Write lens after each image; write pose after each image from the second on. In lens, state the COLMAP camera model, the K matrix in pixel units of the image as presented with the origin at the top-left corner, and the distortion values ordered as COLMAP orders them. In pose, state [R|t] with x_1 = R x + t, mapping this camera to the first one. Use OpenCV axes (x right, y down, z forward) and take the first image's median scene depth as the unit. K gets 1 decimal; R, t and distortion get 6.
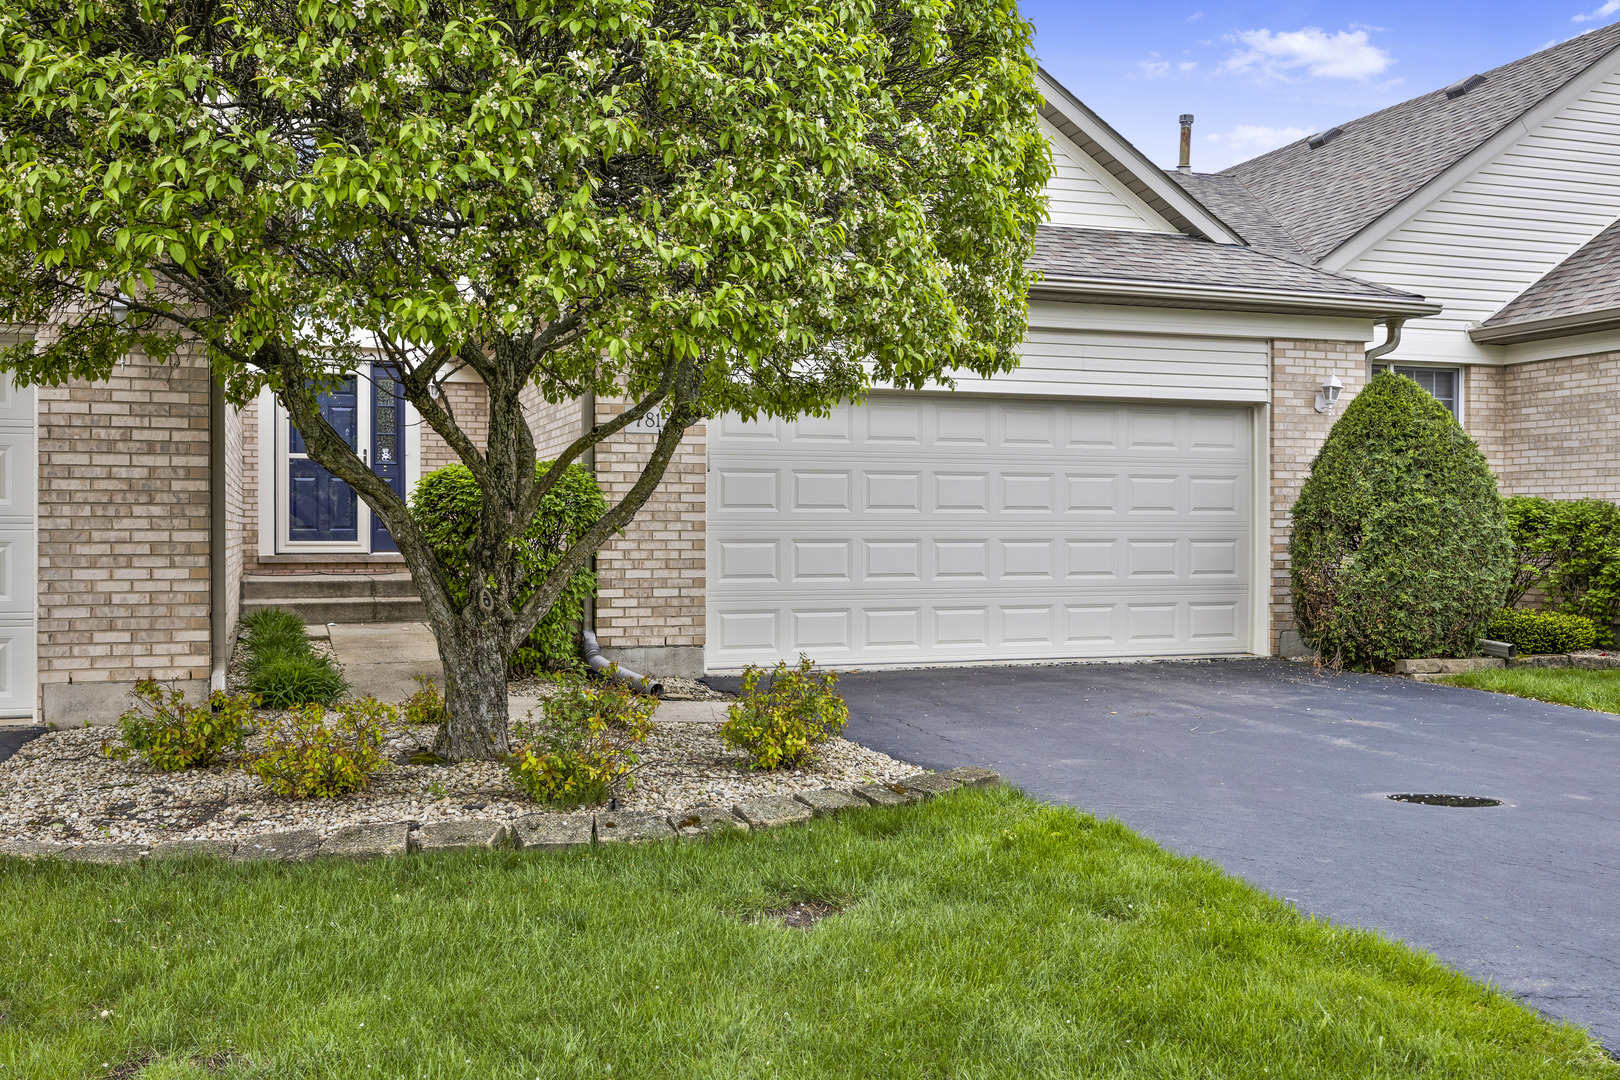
lens RADIAL K [[1547.9, 0, 812.0], [0, 1547.9, 539.4], [0, 0, 1]] dist [-0.015125, 0.000000]
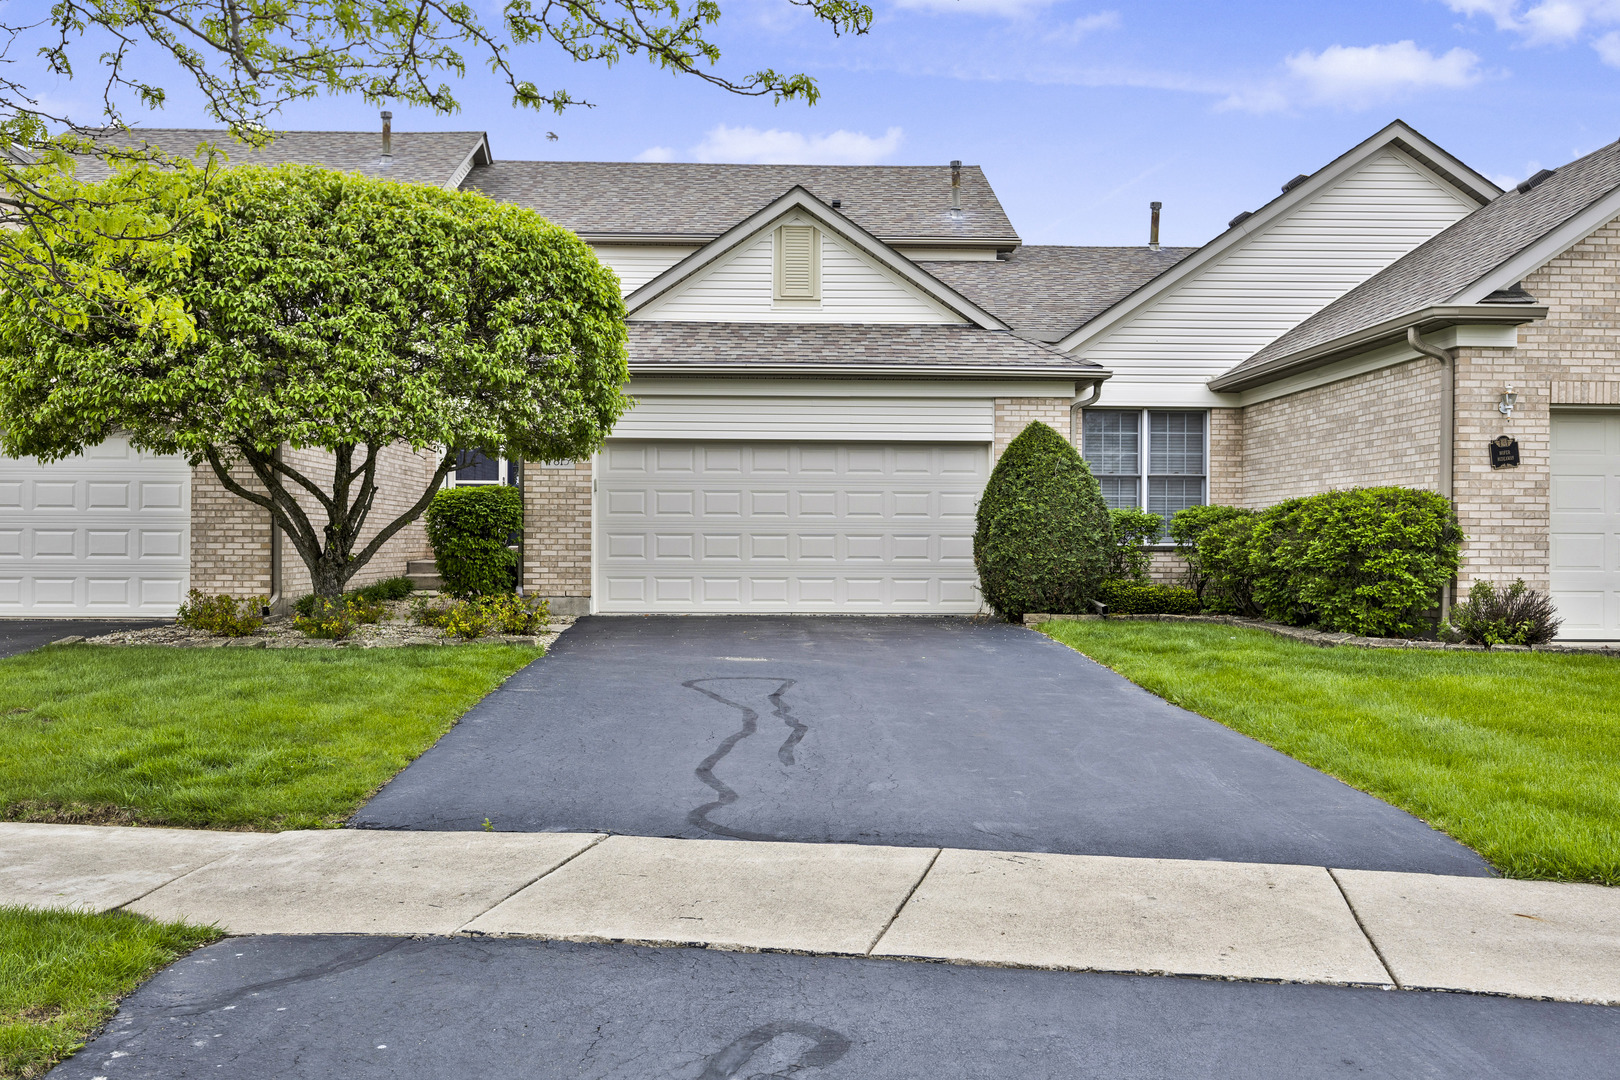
lens RADIAL K [[1547.9, 0, 806.5], [0, 1547.9, 538.2], [0, 0, 1]] dist [-0.015125, 0.000000]
pose [[0.954694, 0.002443, -0.297578, 0.799748], [-0.005928, 0.999924, -0.010809, 0.027899], [0.297529, 0.012084, 0.954636, -0.634208]]
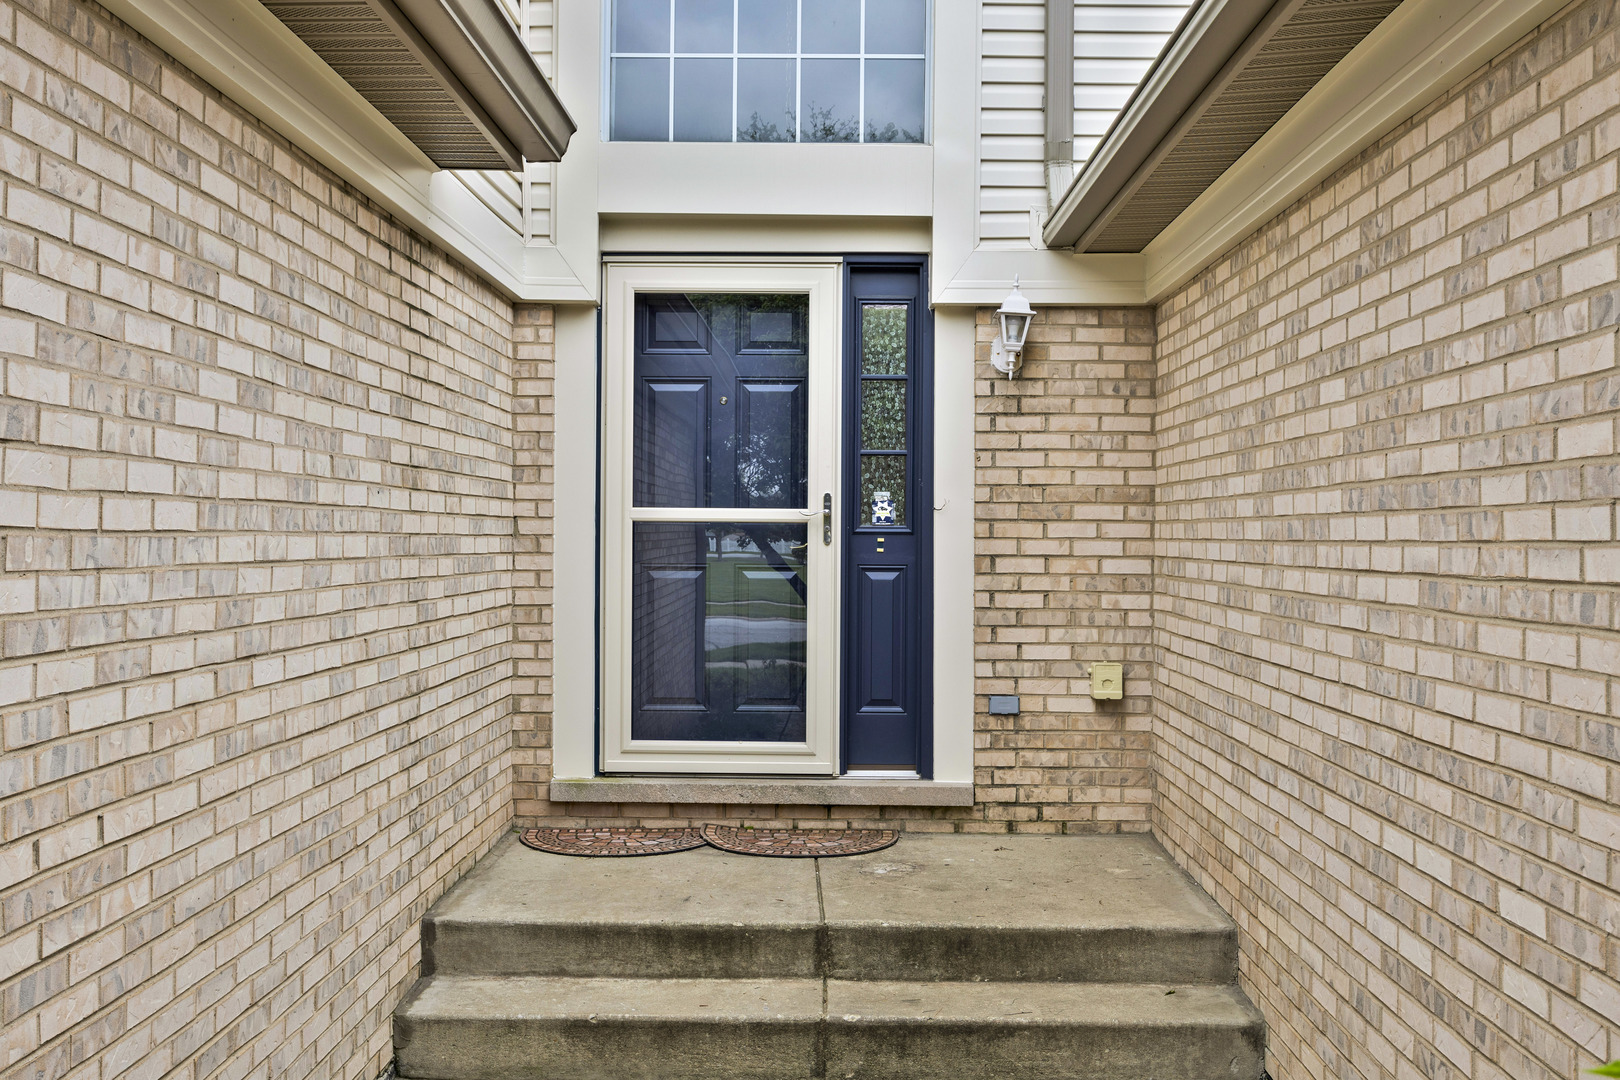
lens RADIAL K [[1547.9, 0, 810.9], [0, 1547.9, 539.2], [0, 0, 1]] dist [-0.015125, 0.000000]
pose [[0.940821, 0.003509, -0.338885, -0.165248], [-0.007315, 0.999924, -0.009954, -0.043361], [0.338824, 0.011844, 0.940775, 0.642147]]
